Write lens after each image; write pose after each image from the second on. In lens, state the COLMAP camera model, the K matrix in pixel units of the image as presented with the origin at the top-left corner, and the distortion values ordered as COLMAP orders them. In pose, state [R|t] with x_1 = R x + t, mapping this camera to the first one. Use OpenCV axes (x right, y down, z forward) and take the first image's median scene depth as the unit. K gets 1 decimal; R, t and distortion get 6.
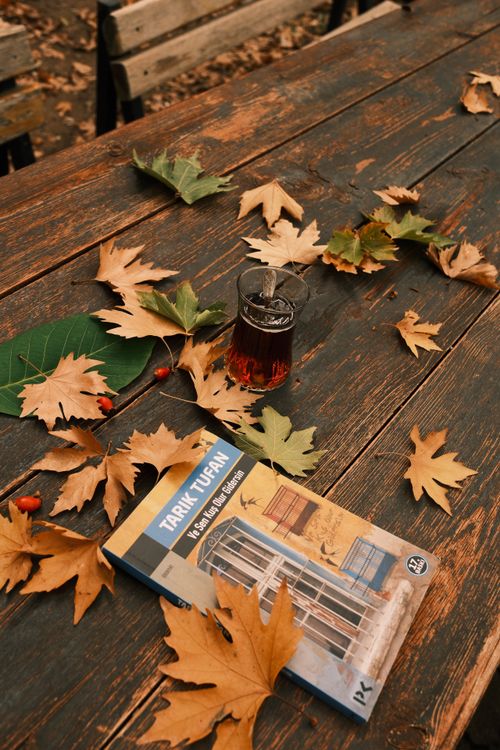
lens RADIAL K [[776.9, 0, 250.0], [0, 776.9, 375.0], [0, 0, 1]] dist [-0.047401, 0.056795]
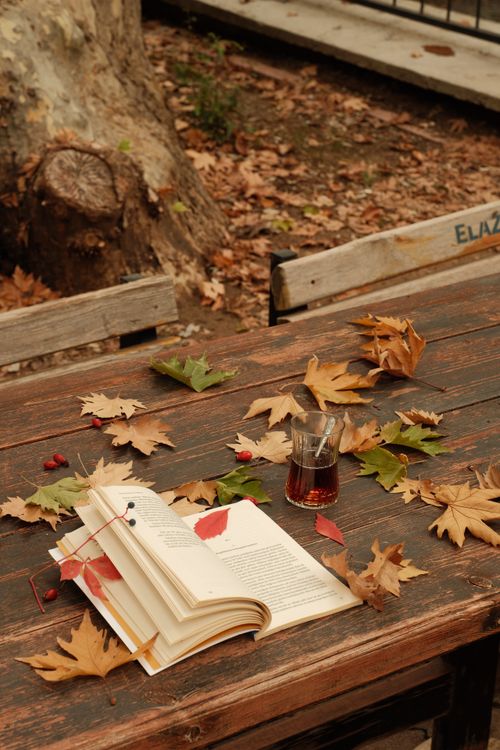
lens RADIAL K [[1646.4, 0, 230.7], [0, 1646.4, 374.1], [0, 0, 1]] dist [-0.026590, -0.032326]
pose [[0.932736, 0.018217, -0.360100, 1.114018], [-0.154228, 0.922902, -0.352796, 0.769223], [0.325910, 0.384603, 0.863634, -1.427040]]
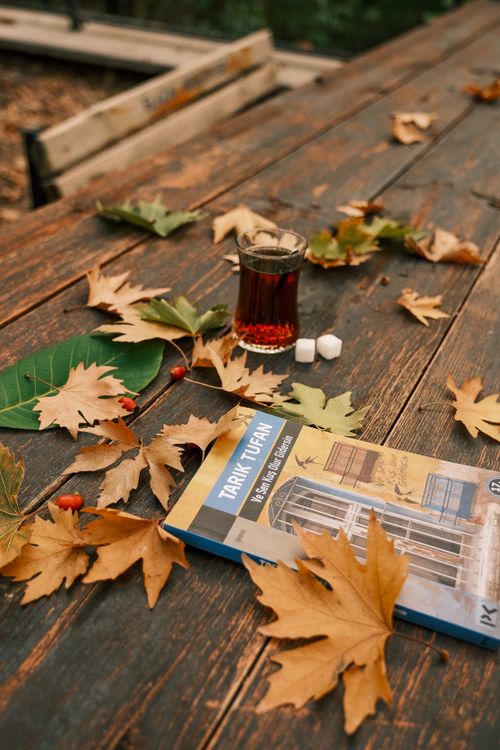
lens RADIAL K [[776.9, 0, 250.0], [0, 776.9, 375.0], [0, 0, 1]] dist [-0.047401, 0.056795]
pose [[0.979315, -0.185858, 0.079998, -0.112145], [0.197359, 0.964581, -0.175022, 0.197352], [-0.044635, 0.187190, 0.981309, 0.075780]]
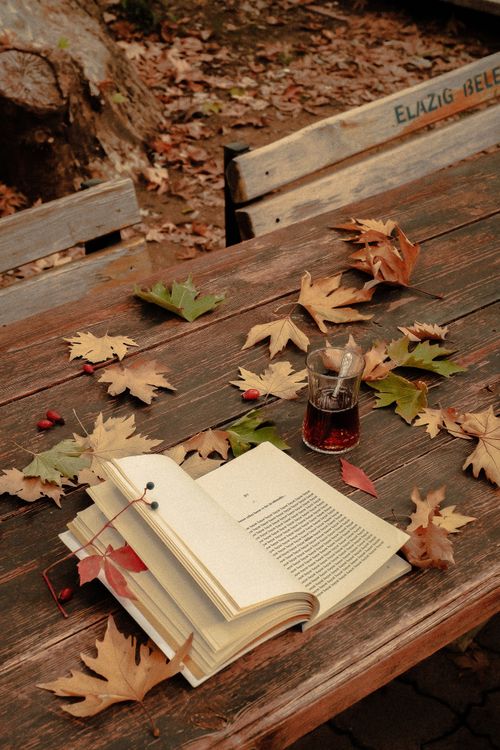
lens RADIAL K [[1319.7, 0, 247.4], [0, 1319.7, 397.2], [0, 0, 1]] dist [-0.054054, 0.099614]
pose [[0.956655, -0.004818, -0.291183, 0.698342], [-0.064373, 0.971632, -0.227569, 0.351565], [0.284019, 0.236450, 0.929206, -0.843986]]
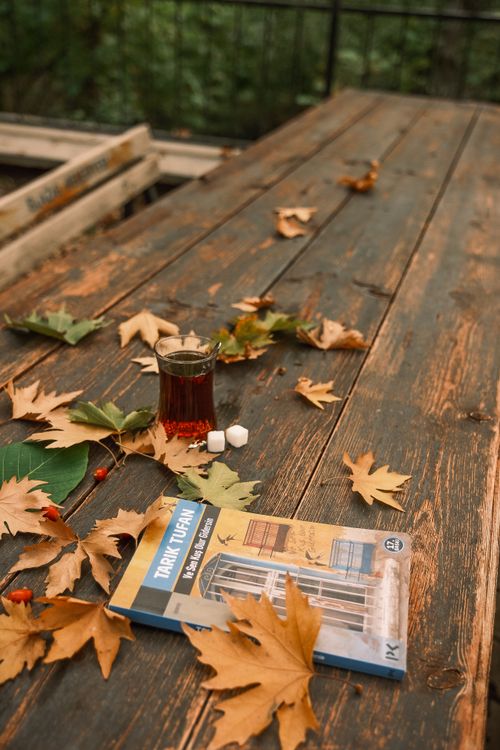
lens RADIAL K [[830.2, 0, 253.1], [0, 830.2, 374.8], [0, 0, 1]] dist [-0.014552, -0.022992]
pose [[0.941667, -0.247878, 0.227638, -0.156465], [0.301521, 0.921846, -0.243486, 0.224881], [-0.149492, 0.297920, 0.942813, -0.119521]]
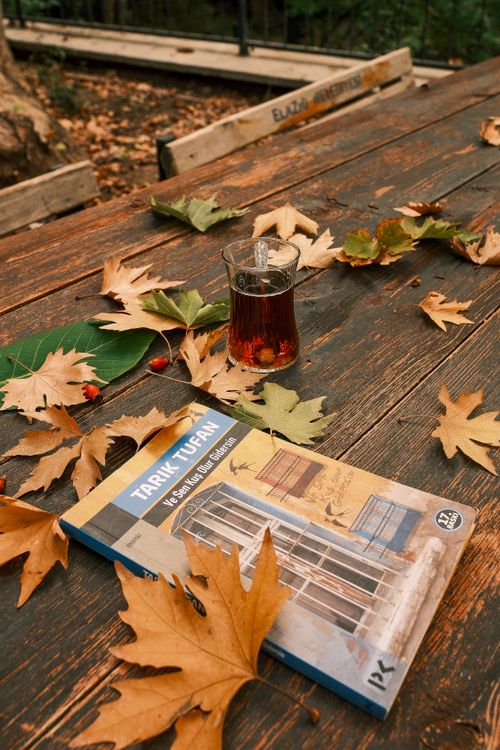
lens RADIAL K [[715.8, 0, 248.0], [0, 715.8, 334.9], [0, 0, 1]] dist [-0.011219, -0.005275]
pose [[0.982327, -0.126665, -0.137800, 0.124741], [0.088328, 0.962805, -0.255351, 0.209274], [0.165018, 0.238666, 0.956978, 0.197107]]
